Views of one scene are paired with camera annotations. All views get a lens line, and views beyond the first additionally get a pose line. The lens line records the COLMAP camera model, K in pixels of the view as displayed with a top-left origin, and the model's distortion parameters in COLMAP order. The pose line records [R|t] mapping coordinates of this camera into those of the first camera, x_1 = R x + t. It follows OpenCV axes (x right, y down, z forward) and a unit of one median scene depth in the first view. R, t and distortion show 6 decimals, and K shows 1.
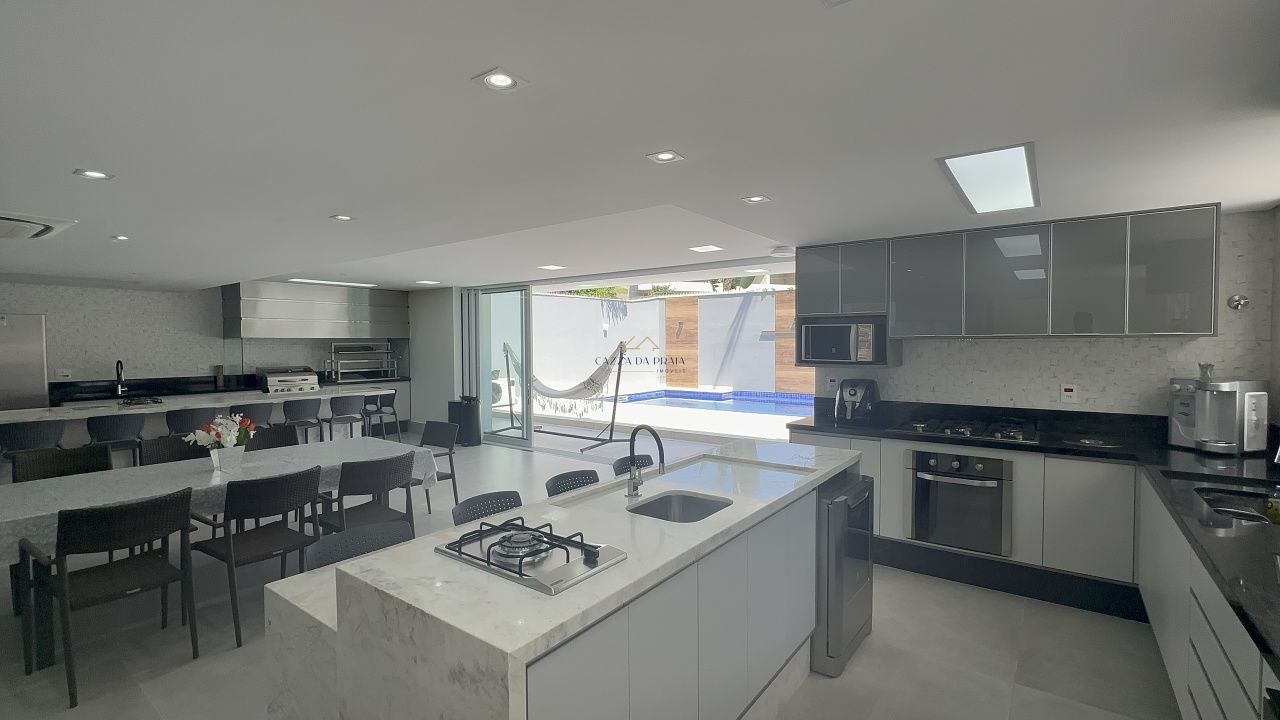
lens RADIAL K [[562.2, 0, 642.5], [0, 562.2, 361.4], [0, 0, 1]] dist [-0.002680, 0.000468]
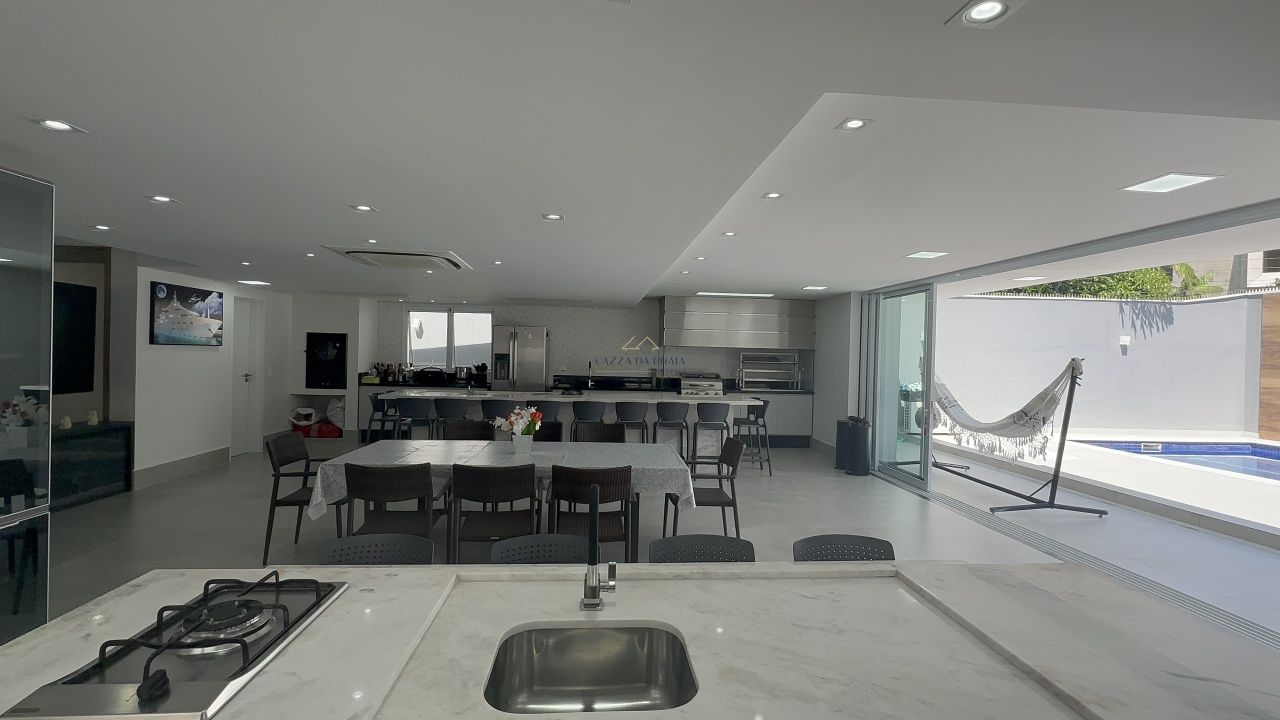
lens RADIAL K [[562.2, 0, 642.5], [0, 562.2, 361.4], [0, 0, 1]] dist [-0.002680, 0.000468]
pose [[0.658363, 0.032456, -0.752001, 0.121680], [-0.053111, 0.998583, -0.003400, -0.002918], [0.750824, 0.042178, 0.659154, 0.179604]]
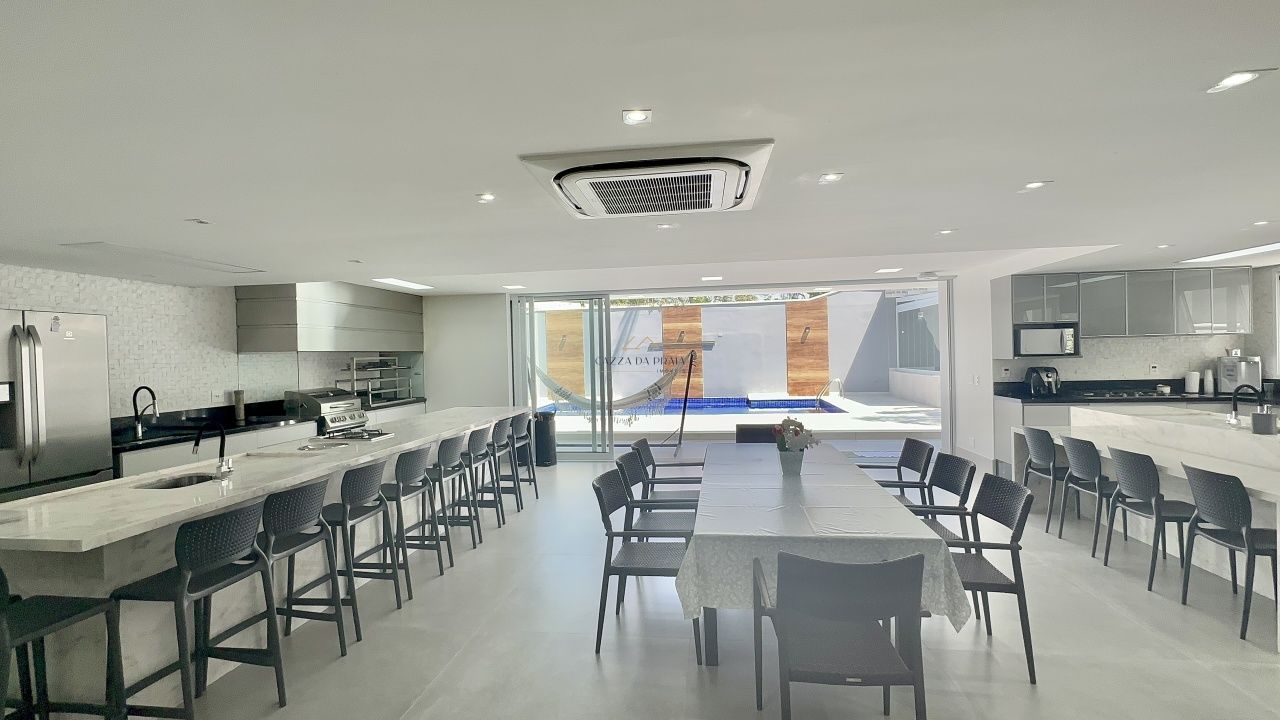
lens RADIAL K [[569.9, 0, 645.1], [0, 569.9, 357.4], [0, 0, 1]] dist [-0.007633, -0.000054]
pose [[0.873329, -0.020075, 0.486718, -0.612707], [0.037567, 0.998950, -0.026204, 0.003448], [-0.485681, 0.041169, 0.873166, 0.106464]]
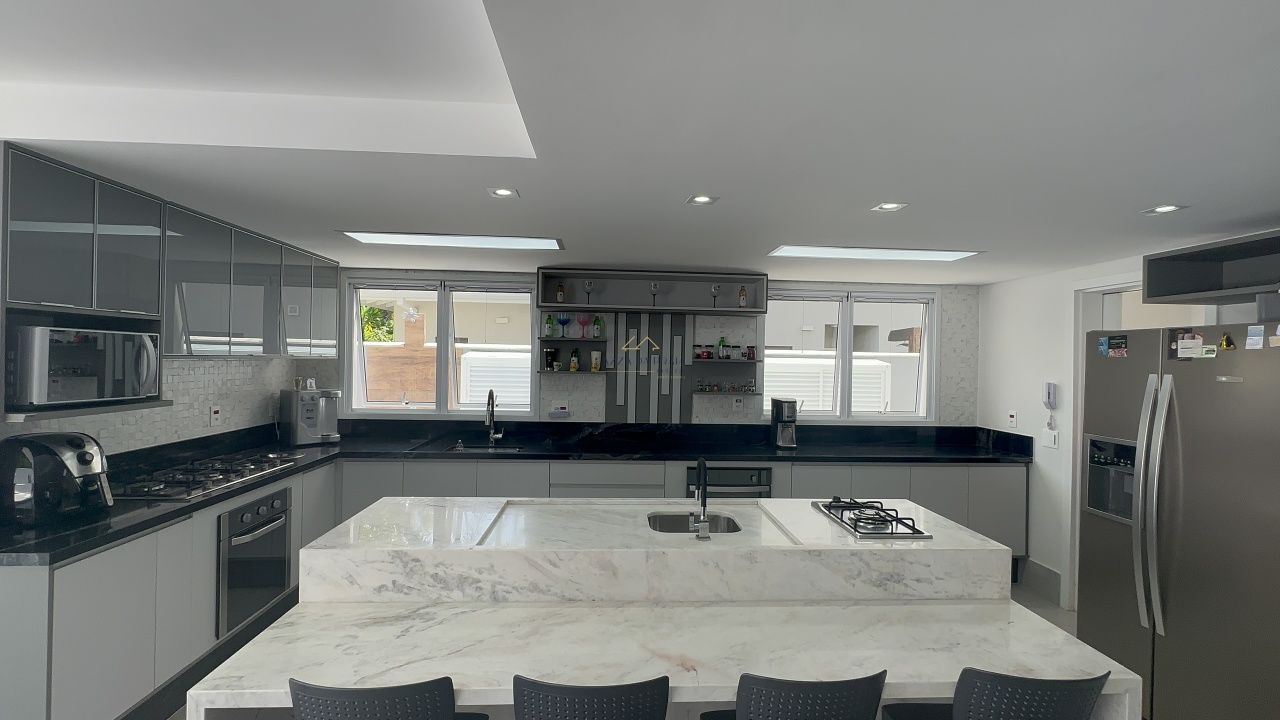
lens RADIAL K [[569.9, 0, 645.1], [0, 569.9, 357.4], [0, 0, 1]] dist [-0.007633, -0.000054]
pose [[-0.646686, -0.007574, 0.762719, -0.185663], [0.008712, 0.999812, 0.017315, -0.021828], [-0.762707, 0.017842, -0.646498, 0.457091]]
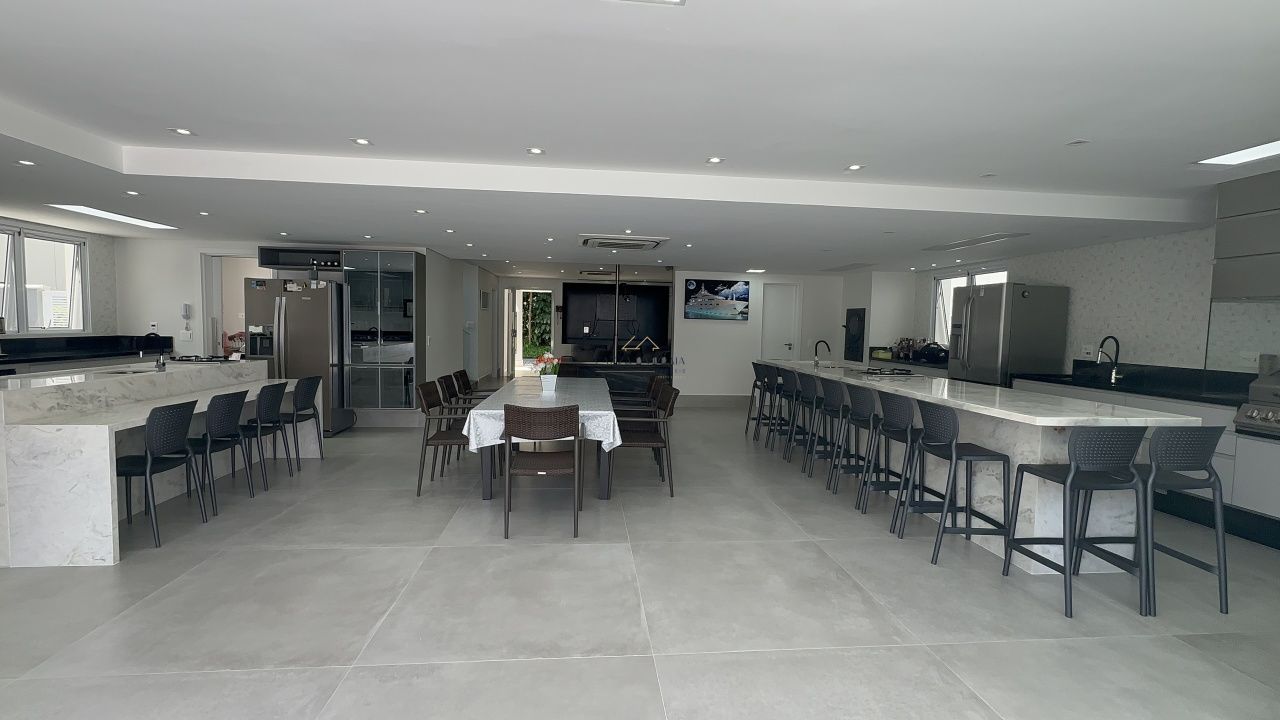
lens RADIAL K [[556.4, 0, 640.0], [0, 556.4, 360.0], [0, 0, 1]] dist [-0.001052, -0.000533]
pose [[-0.738173, 0.031936, -0.673855, 0.010071], [-0.040895, 0.994924, 0.091950, -0.010061], [0.673371, 0.095432, -0.733120, 0.924725]]
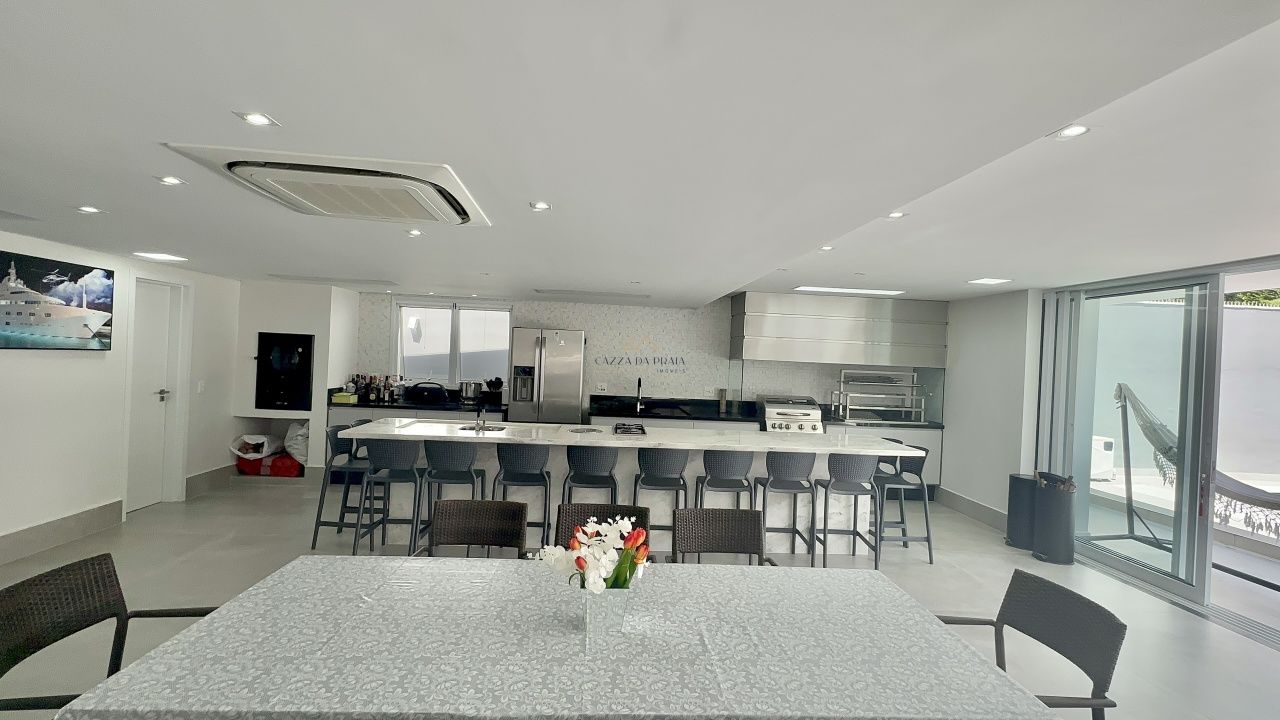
lens RADIAL K [[556.4, 0, 640.0], [0, 556.4, 360.0], [0, 0, 1]] dist [-0.001052, -0.000533]
pose [[0.646079, 0.036861, -0.762380, -0.151459], [-0.072632, 0.997270, -0.013334, -0.016490], [0.759807, 0.063989, 0.646992, 0.298834]]
